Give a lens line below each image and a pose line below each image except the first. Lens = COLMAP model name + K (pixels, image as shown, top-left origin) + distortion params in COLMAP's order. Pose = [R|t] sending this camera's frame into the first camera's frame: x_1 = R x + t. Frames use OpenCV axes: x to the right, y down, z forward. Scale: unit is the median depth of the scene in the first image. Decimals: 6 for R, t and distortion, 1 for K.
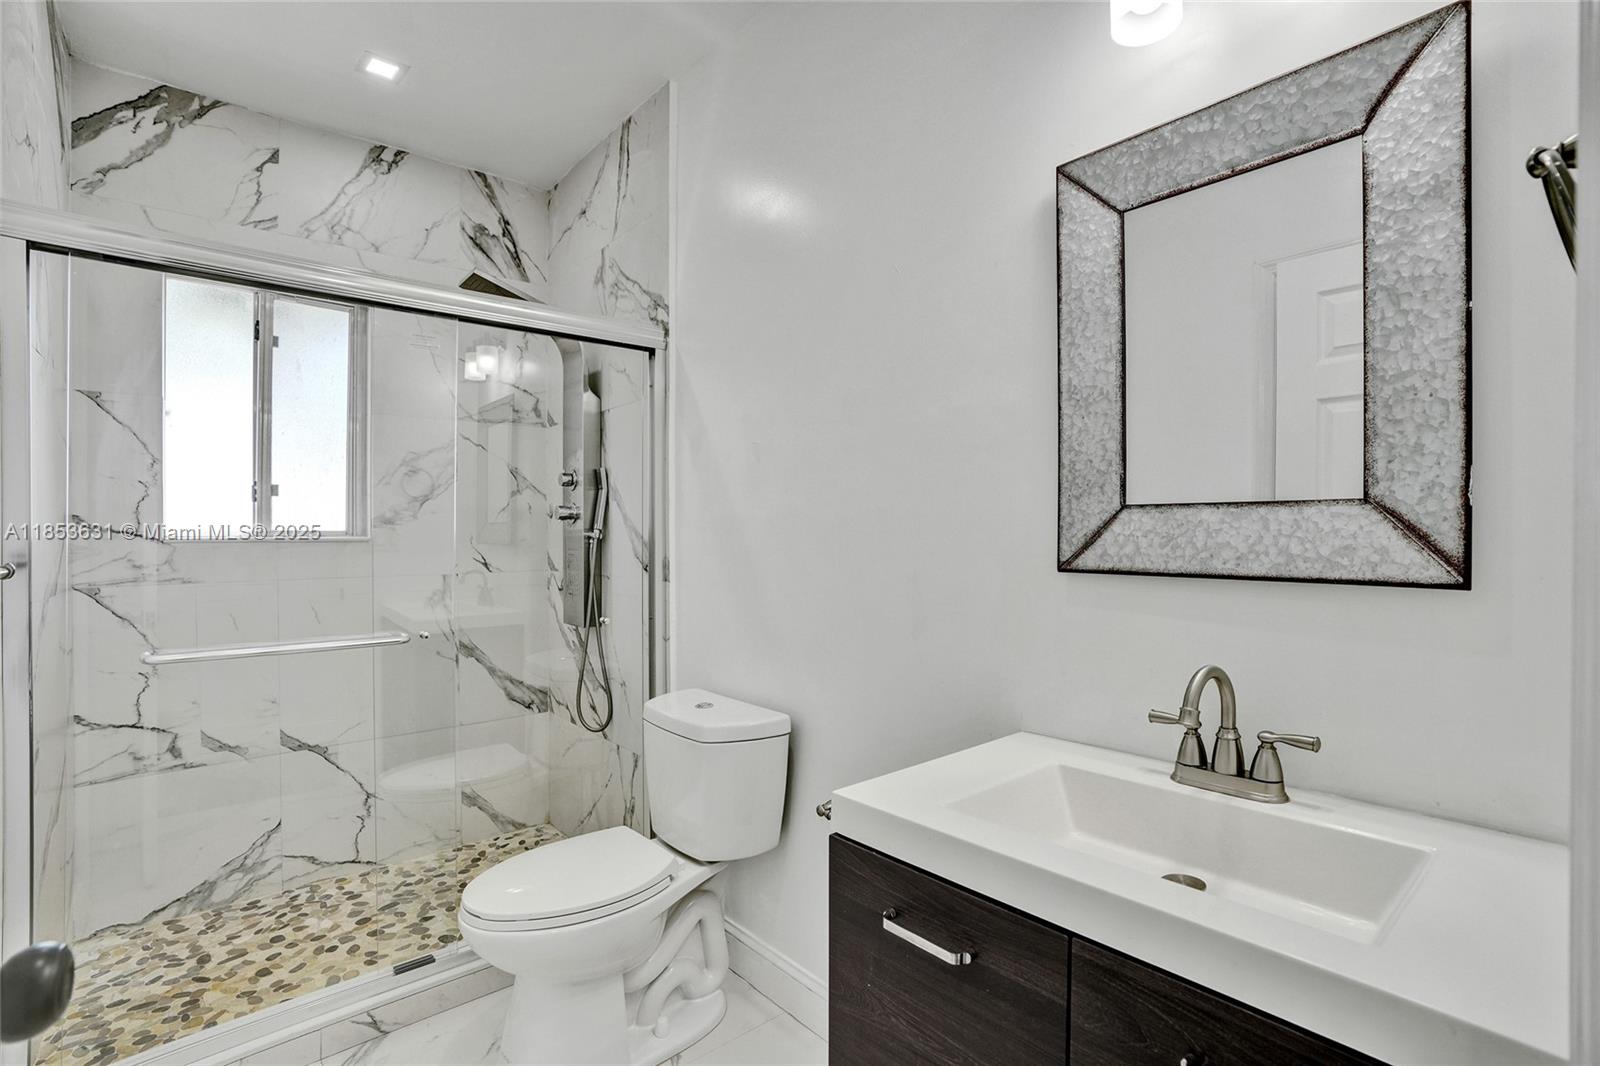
lens RADIAL K [[750.7, 0, 823.3], [0, 750.7, 536.3], [0, 0, 1]] dist [-0.074068, 0.026488]
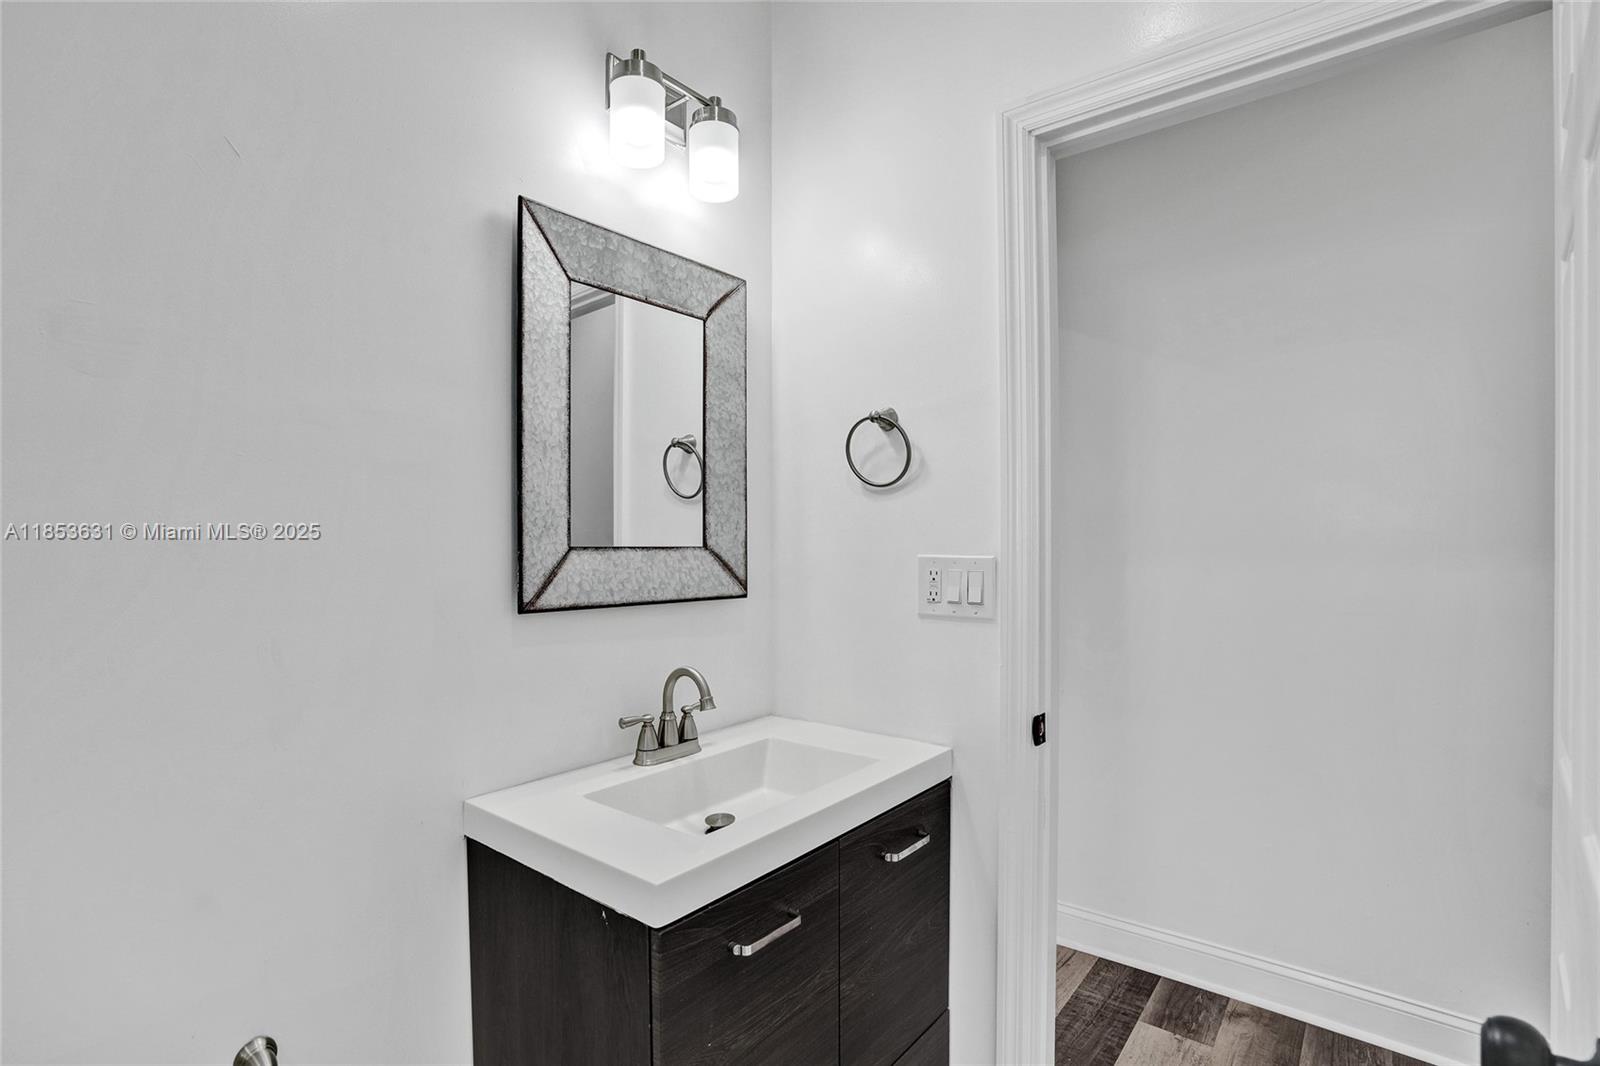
lens RADIAL K [[750.7, 0, 823.3], [0, 750.7, 536.3], [0, 0, 1]] dist [-0.074068, 0.026488]
pose [[-0.188443, 0.007842, 0.982053, -0.844739], [-0.001572, 0.999964, -0.008286, -0.054705], [-0.982083, -0.003105, -0.188424, 0.942945]]
